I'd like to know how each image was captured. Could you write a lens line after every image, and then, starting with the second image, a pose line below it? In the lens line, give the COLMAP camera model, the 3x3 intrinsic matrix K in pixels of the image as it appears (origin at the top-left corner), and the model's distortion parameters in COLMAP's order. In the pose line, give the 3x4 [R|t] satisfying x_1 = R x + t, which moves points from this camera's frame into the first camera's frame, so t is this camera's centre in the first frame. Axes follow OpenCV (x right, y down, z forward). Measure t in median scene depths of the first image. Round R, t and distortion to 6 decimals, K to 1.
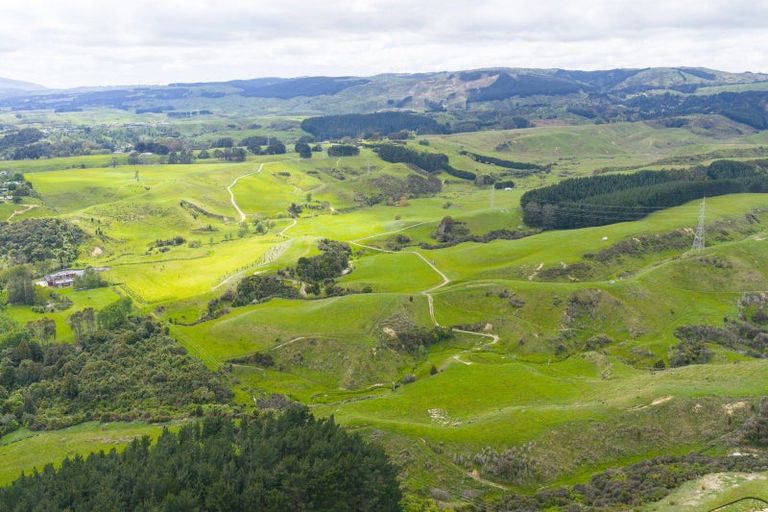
lens RADIAL K [[631.7, 0, 379.2], [0, 631.7, 259.9], [0, 0, 1]] dist [0.011964, -0.022074]
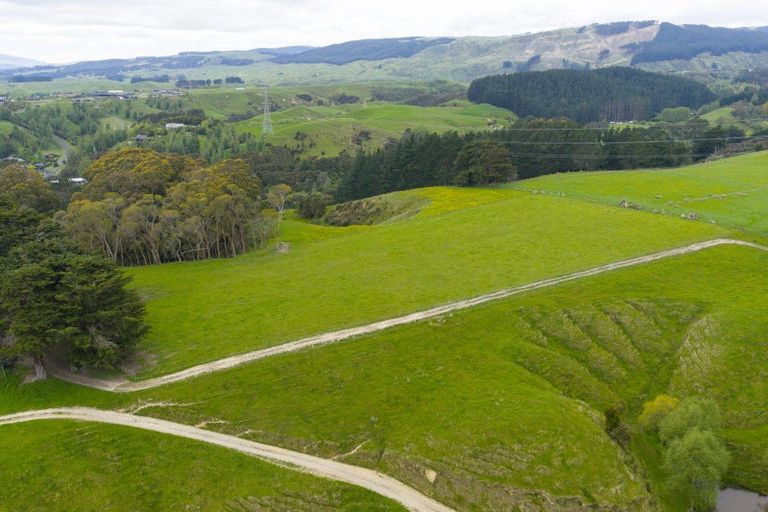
lens RADIAL K [[631.7, 0, 384.3], [0, 631.7, 251.9], [0, 0, 1]] dist [0.011964, -0.022074]
pose [[0.999936, -0.002445, -0.011021, -0.101257], [0.002660, 0.999805, 0.019547, -0.061906], [0.010971, -0.019575, 0.999748, 0.310102]]
